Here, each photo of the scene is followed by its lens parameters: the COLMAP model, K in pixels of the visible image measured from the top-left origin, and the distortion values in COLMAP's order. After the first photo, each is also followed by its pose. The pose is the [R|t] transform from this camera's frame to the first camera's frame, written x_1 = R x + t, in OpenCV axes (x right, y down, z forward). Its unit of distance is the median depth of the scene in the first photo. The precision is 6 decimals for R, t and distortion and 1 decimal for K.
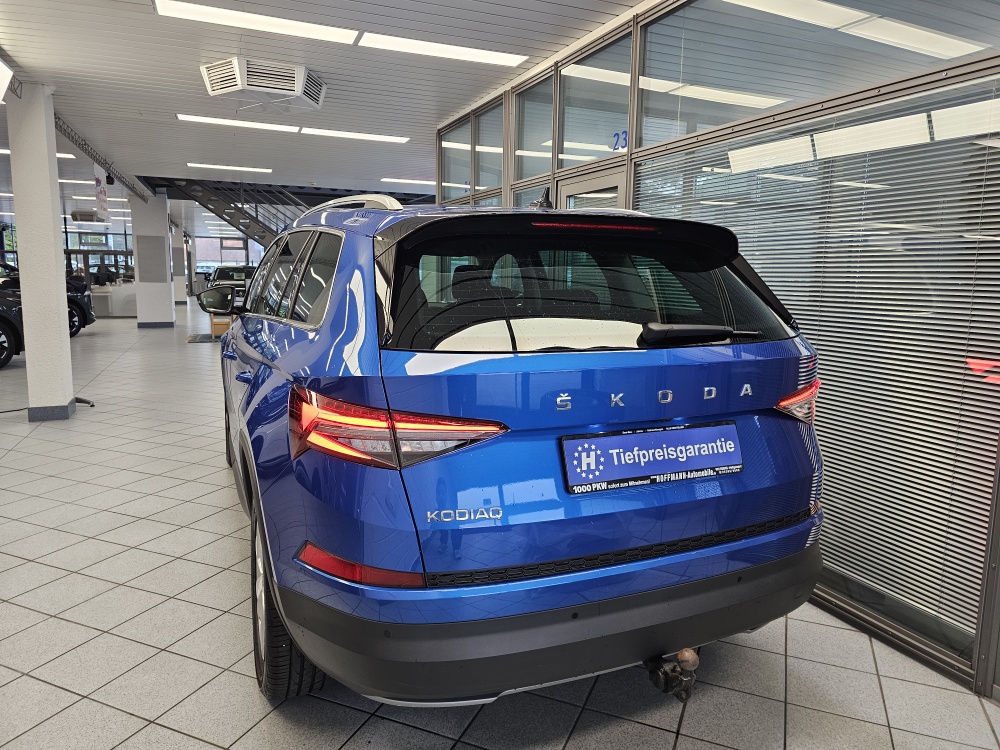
lens RADIAL K [[681.3, 0, 515.3], [0, 681.3, 368.9], [0, 0, 1]] dist [0.056734, -0.062437]
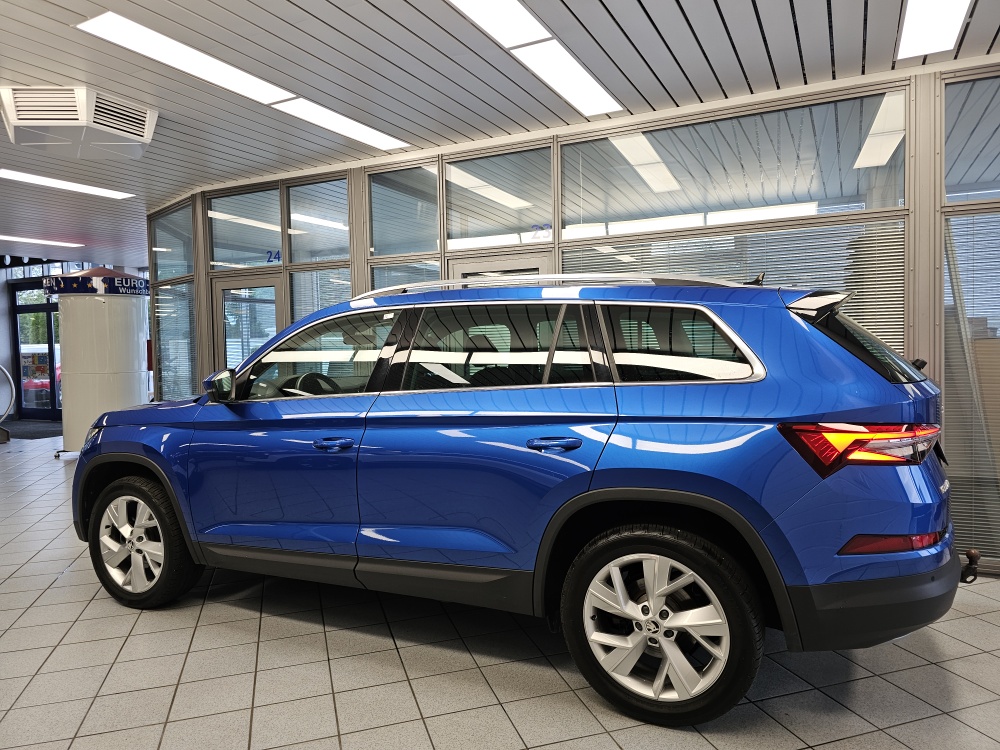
lens RADIAL K [[681.3, 0, 511.0], [0, 681.3, 368.9], [0, 0, 1]] dist [0.056734, -0.062437]
pose [[0.760012, -0.055523, 0.647533, -0.176893], [0.124077, 0.990414, -0.060706, -0.007150], [-0.637955, 0.126481, 0.759616, 0.040093]]
